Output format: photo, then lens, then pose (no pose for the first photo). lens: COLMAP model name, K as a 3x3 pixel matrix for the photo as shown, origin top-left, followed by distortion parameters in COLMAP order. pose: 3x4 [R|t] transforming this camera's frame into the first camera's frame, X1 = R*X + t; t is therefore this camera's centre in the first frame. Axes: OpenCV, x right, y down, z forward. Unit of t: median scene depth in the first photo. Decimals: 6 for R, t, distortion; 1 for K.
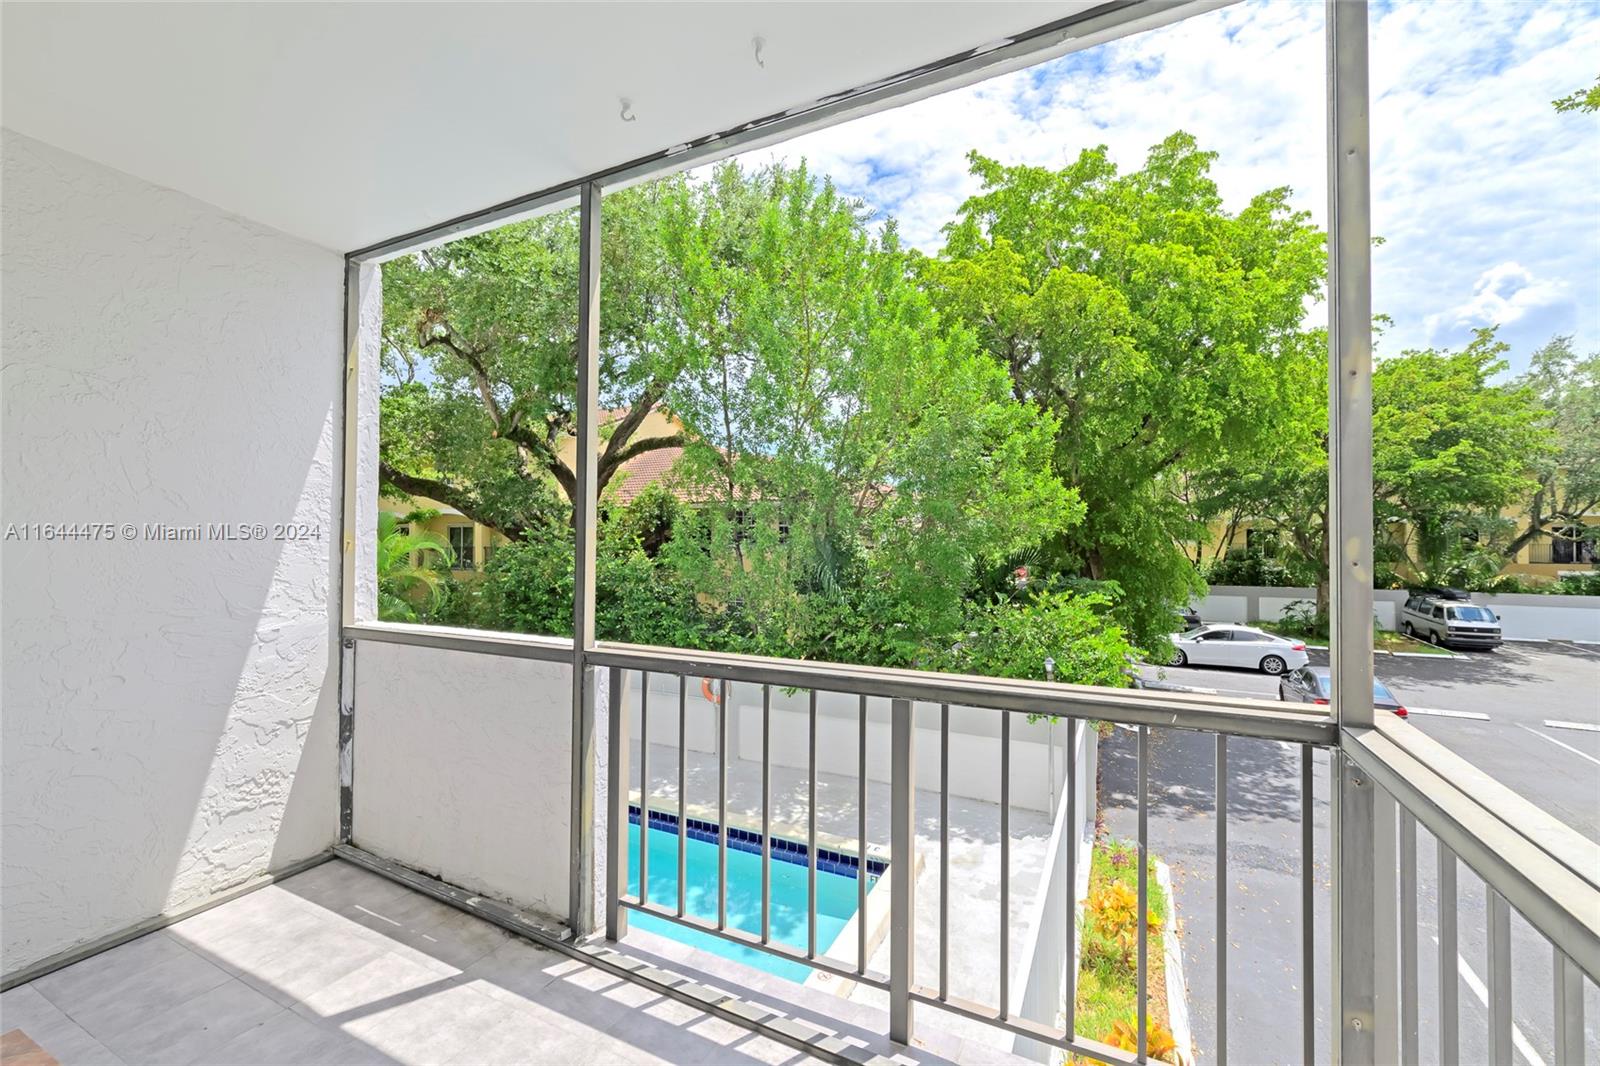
lens RADIAL K [[650.6, 0, 813.4], [0, 650.6, 530.5], [0, 0, 1]] dist [0.000997, -0.000026]
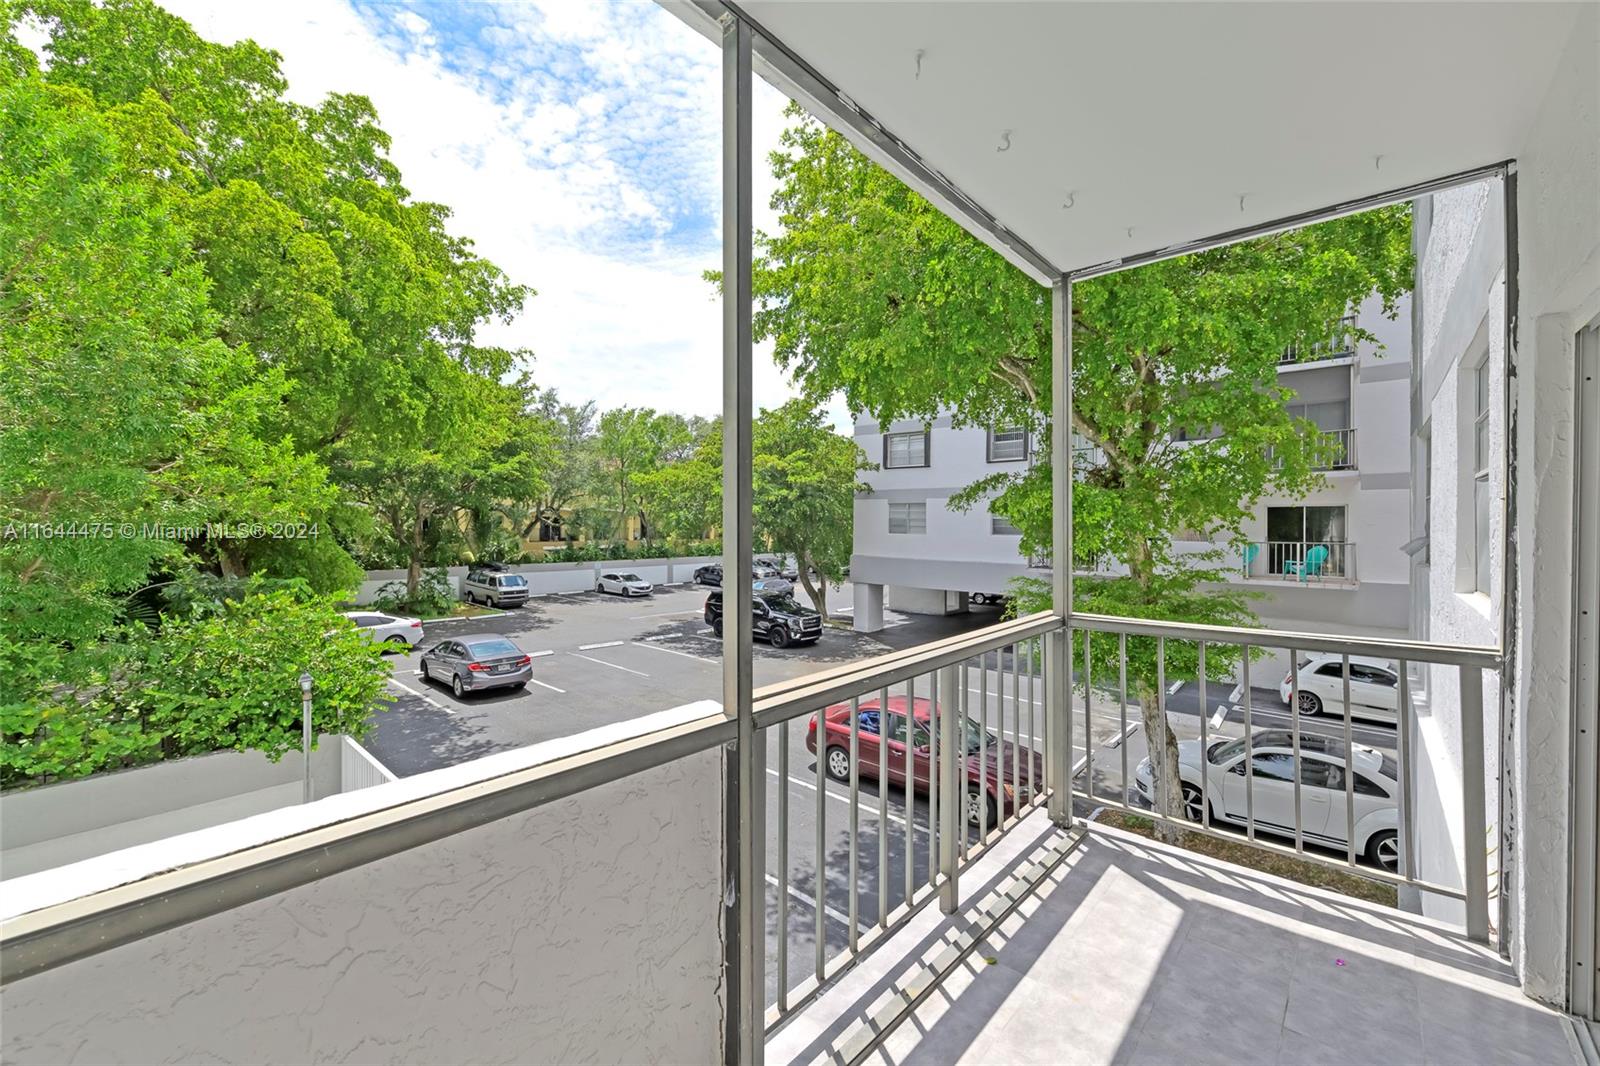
lens RADIAL K [[634.1, 0, 806.7], [0, 634.1, 527.1], [0, 0, 1]] dist [0.000690, -0.000059]
pose [[0.266796, -0.002095, 0.963751, -0.095212], [-0.016643, 0.999839, 0.006780, -0.001663], [-0.963609, -0.017848, 0.266718, 0.074270]]
